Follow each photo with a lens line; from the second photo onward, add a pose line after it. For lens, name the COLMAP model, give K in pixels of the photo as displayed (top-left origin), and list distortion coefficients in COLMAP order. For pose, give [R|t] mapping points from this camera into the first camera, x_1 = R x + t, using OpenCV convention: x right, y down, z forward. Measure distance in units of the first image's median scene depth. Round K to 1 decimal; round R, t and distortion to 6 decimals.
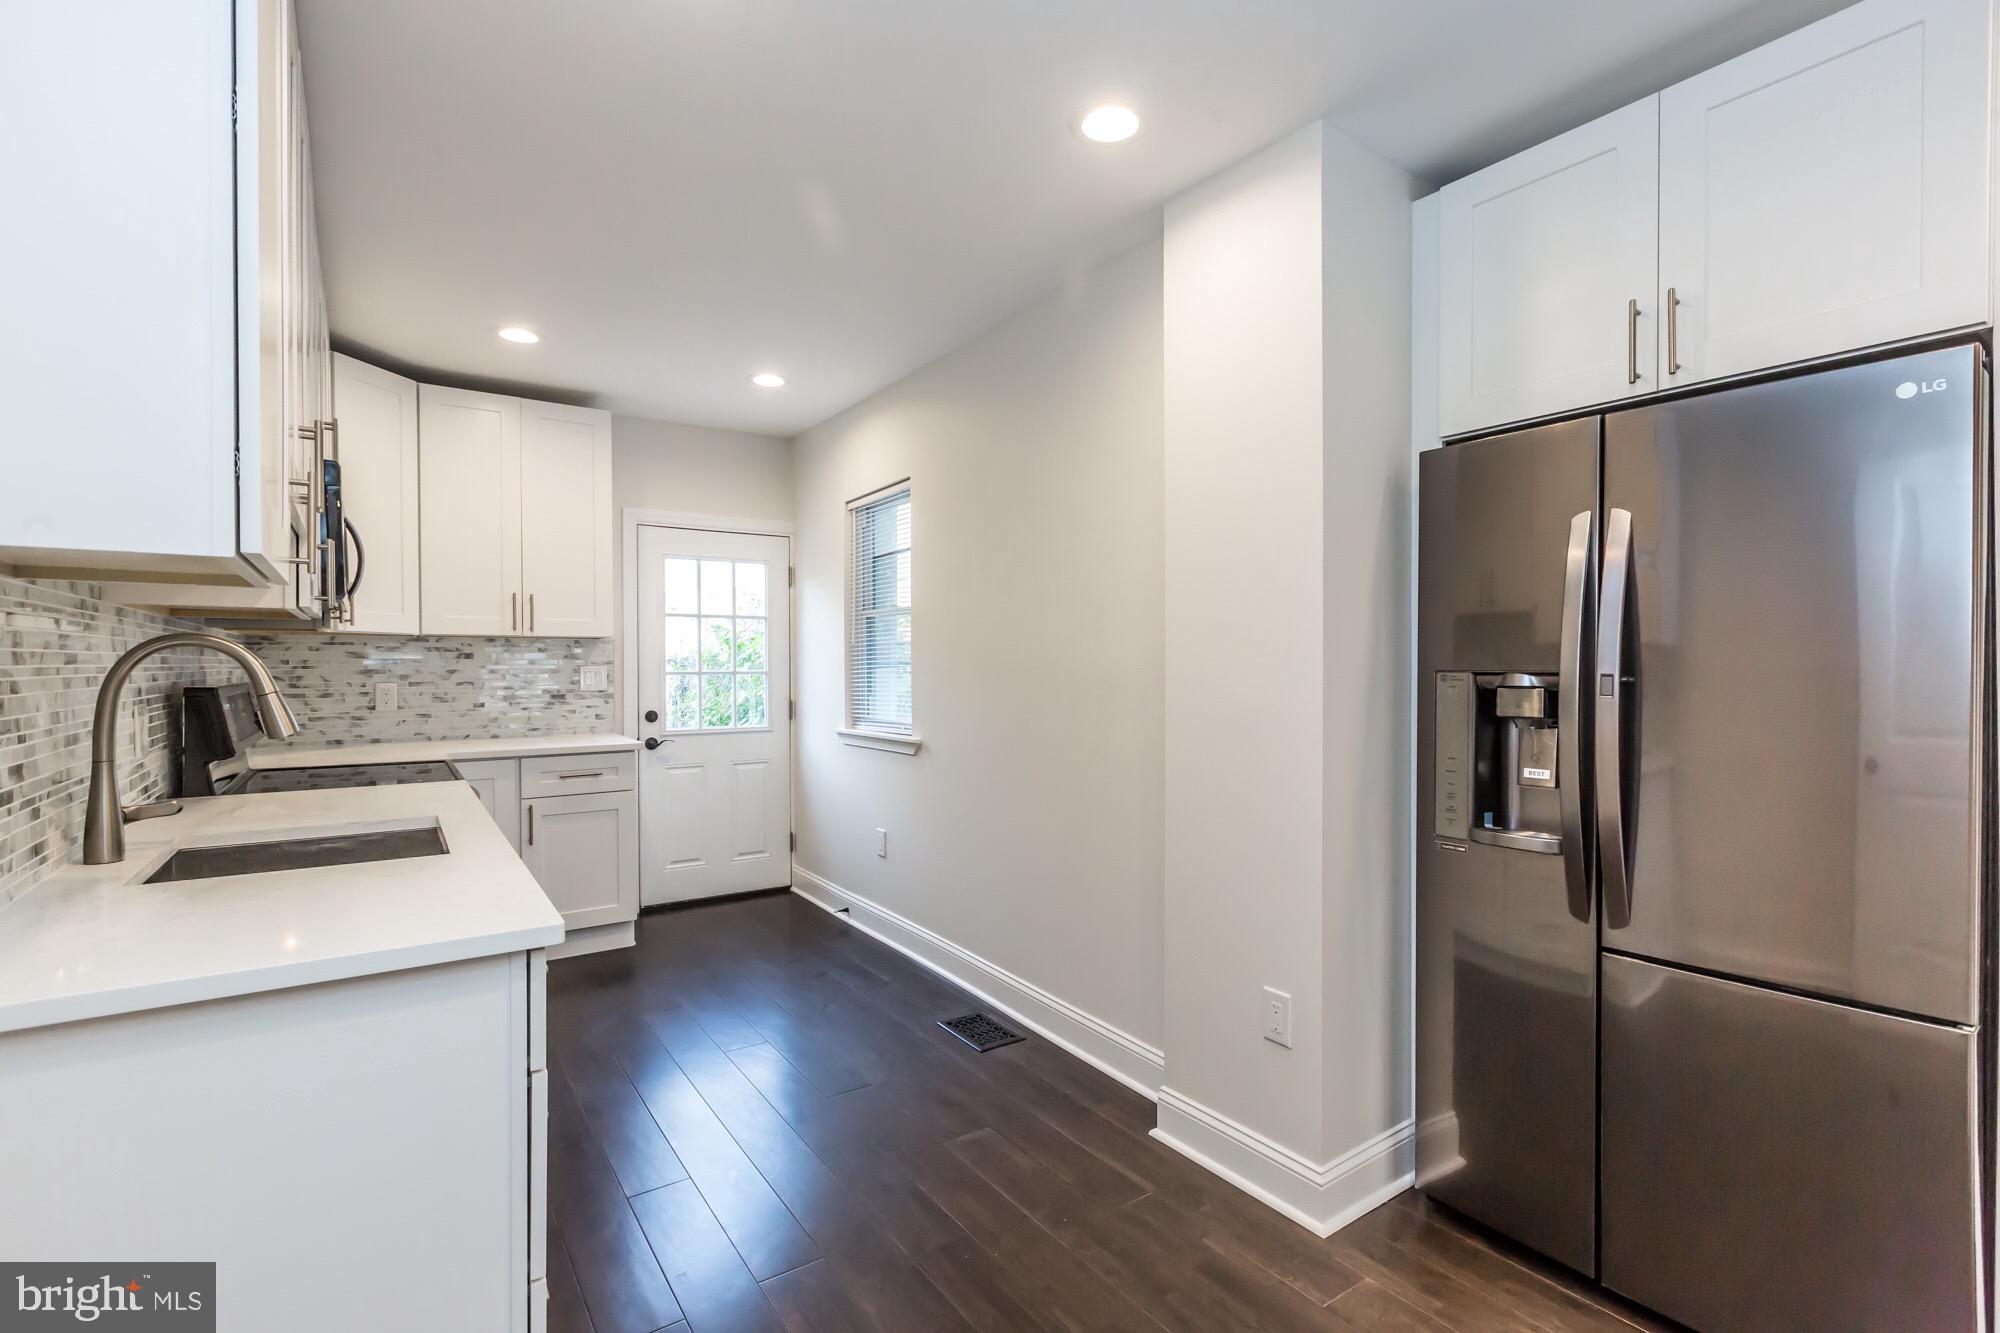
lens RADIAL K [[911.6, 0, 1004.9], [0, 911.6, 670.9], [0, 0, 1]] dist [0.008546, -0.000334]
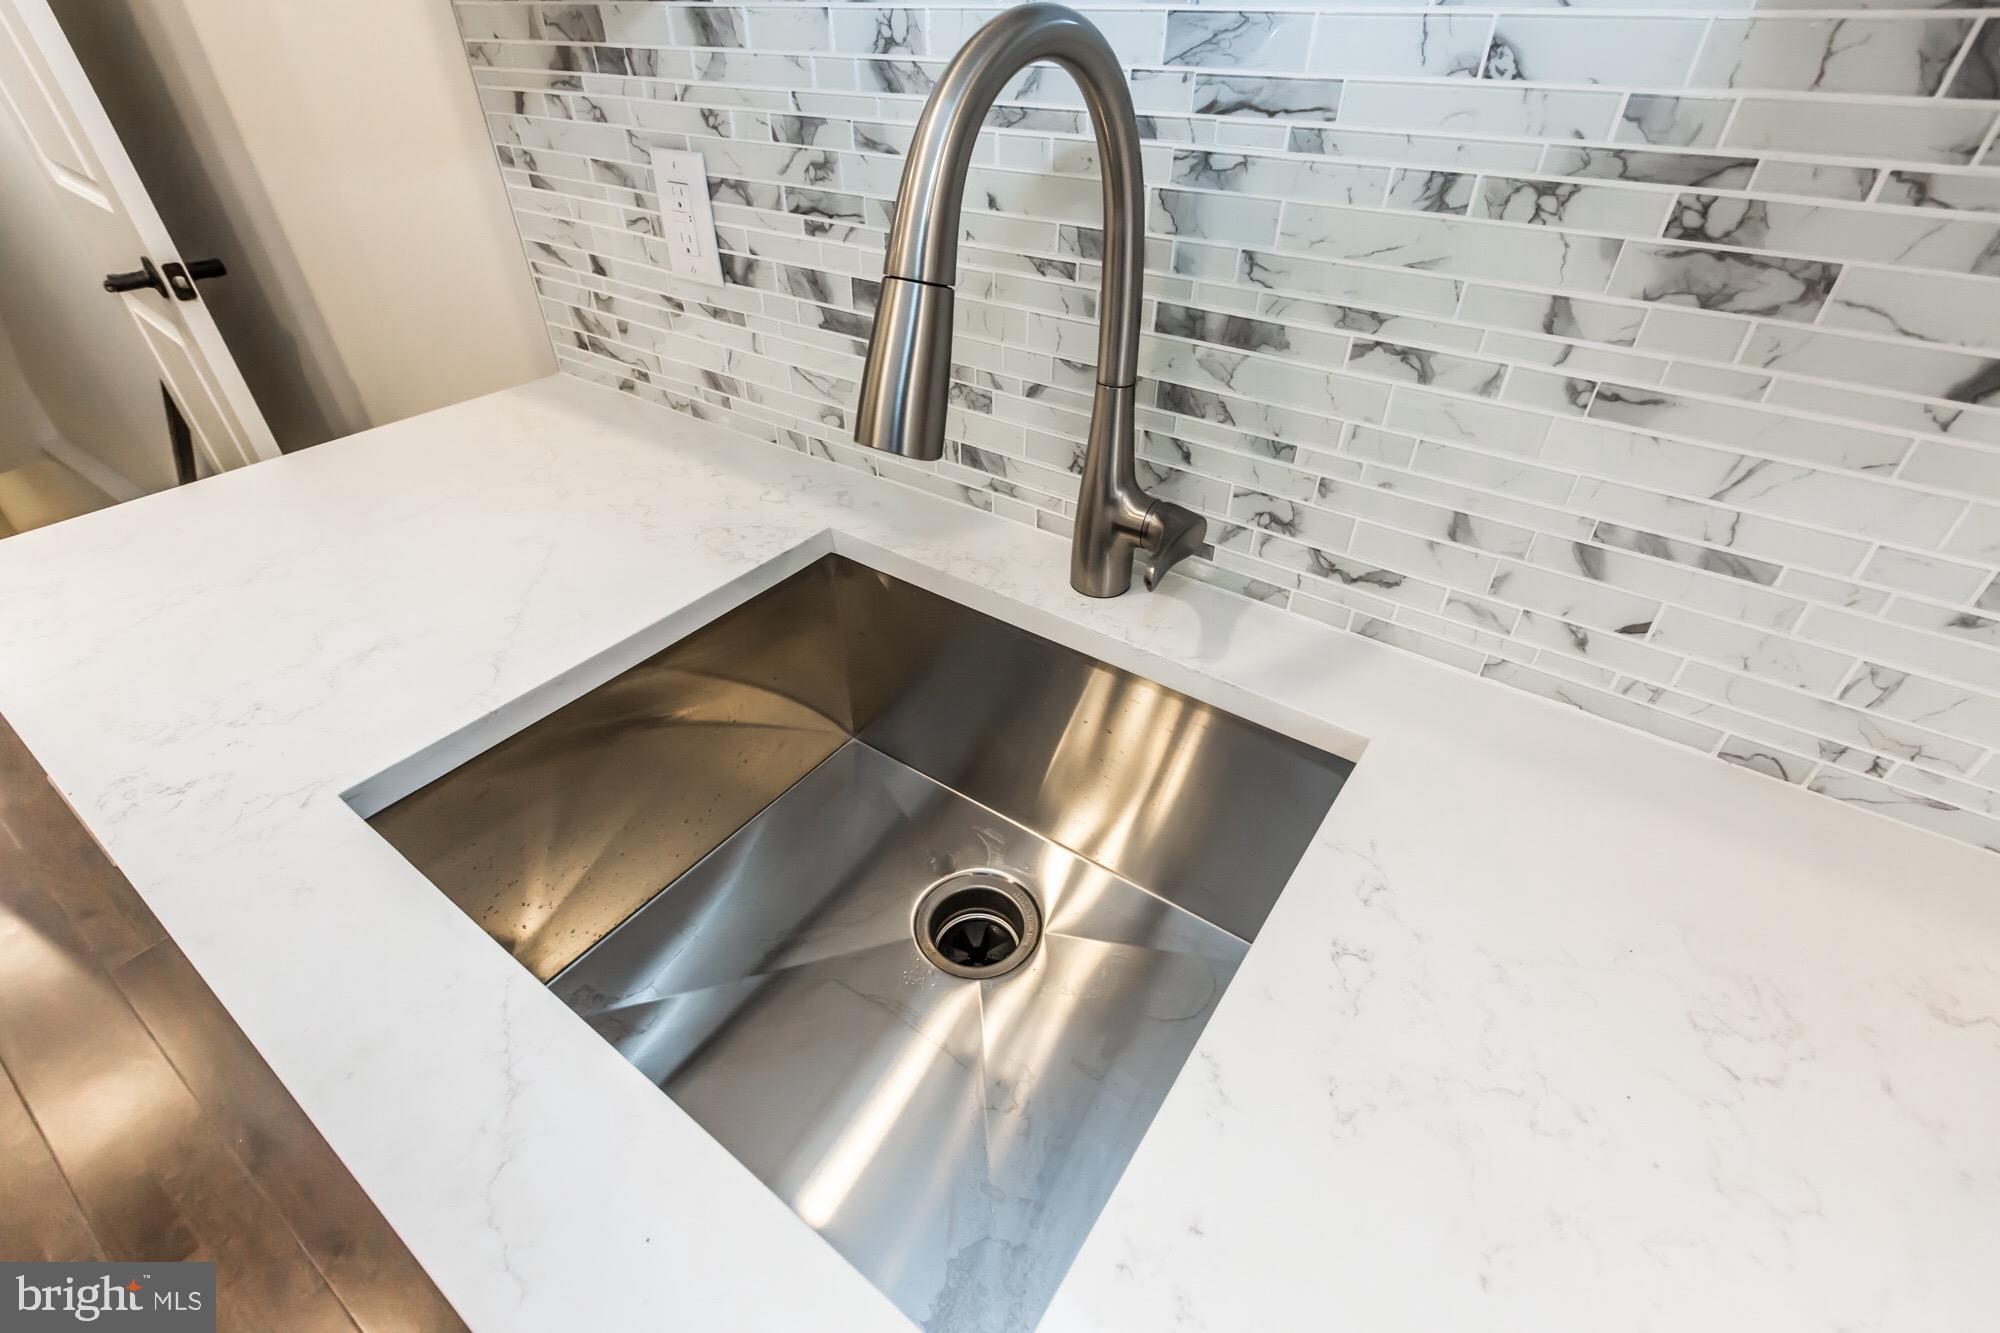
lens RADIAL K [[896.4, 0, 1000.7], [0, 896.4, 659.1], [0, 0, 1]] dist [0.001566, 0.000360]
pose [[-0.939557, 0.204328, -0.274742, -0.315358], [-0.003043, 0.797402, 0.603441, -0.019764], [0.342380, 0.567803, -0.748583, 0.545595]]
